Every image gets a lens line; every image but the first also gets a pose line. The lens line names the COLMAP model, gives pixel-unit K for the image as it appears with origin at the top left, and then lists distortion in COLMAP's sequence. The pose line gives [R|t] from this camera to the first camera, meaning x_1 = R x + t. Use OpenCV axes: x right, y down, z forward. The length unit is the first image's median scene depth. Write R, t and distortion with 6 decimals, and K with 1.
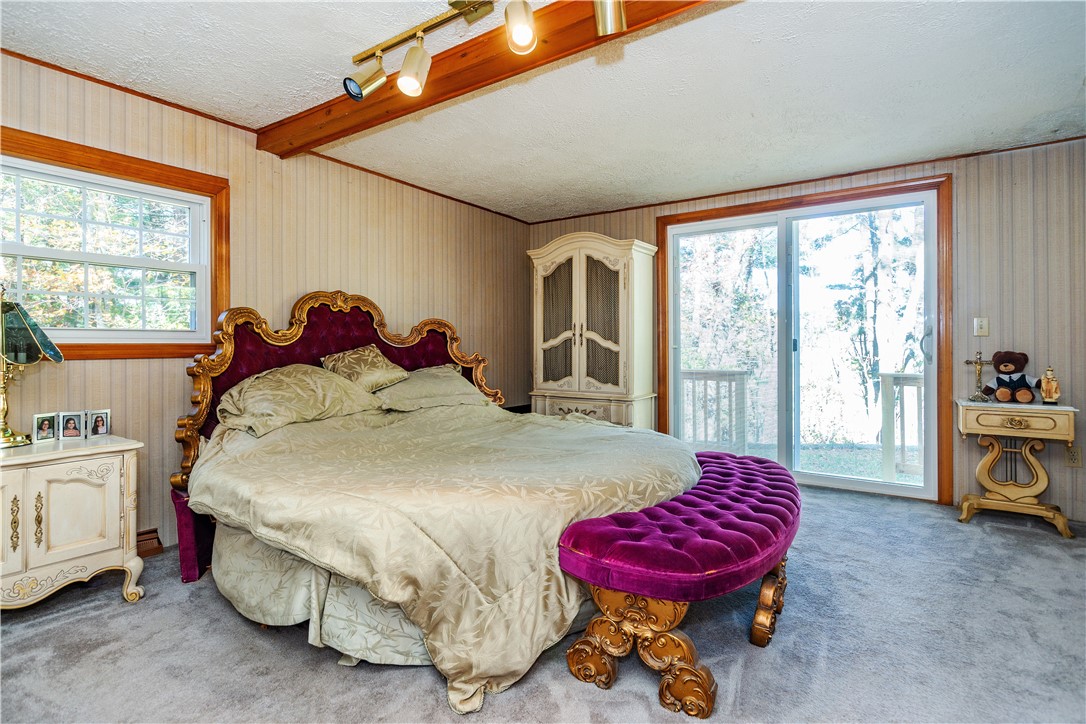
lens RADIAL K [[529.1, 0, 544.0], [0, 529.1, 342.7], [0, 0, 1]] dist [-0.000815, -0.000139]
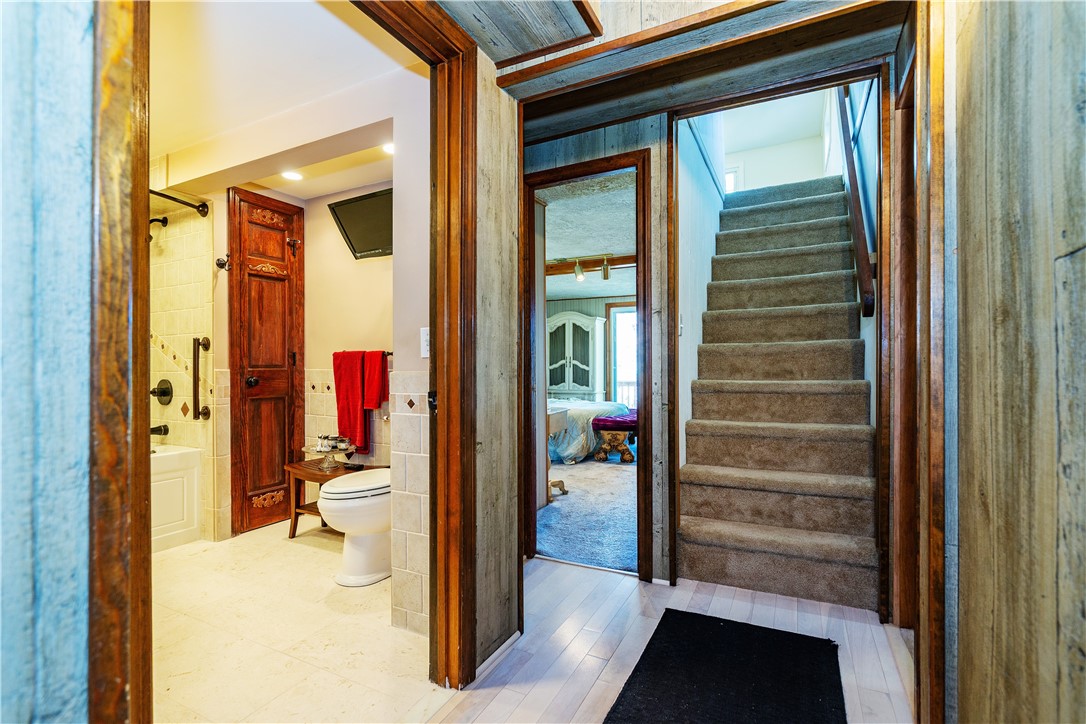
lens RADIAL K [[492.4, 0, 544.6], [0, 492.4, 365.1], [0, 0, 1]] dist [-0.005957, 0.002545]
pose [[0.990785, -0.001346, 0.135435, -0.274849], [0.000798, 0.999991, 0.004098, -0.010926], [-0.135439, -0.003952, 0.990778, -0.836219]]
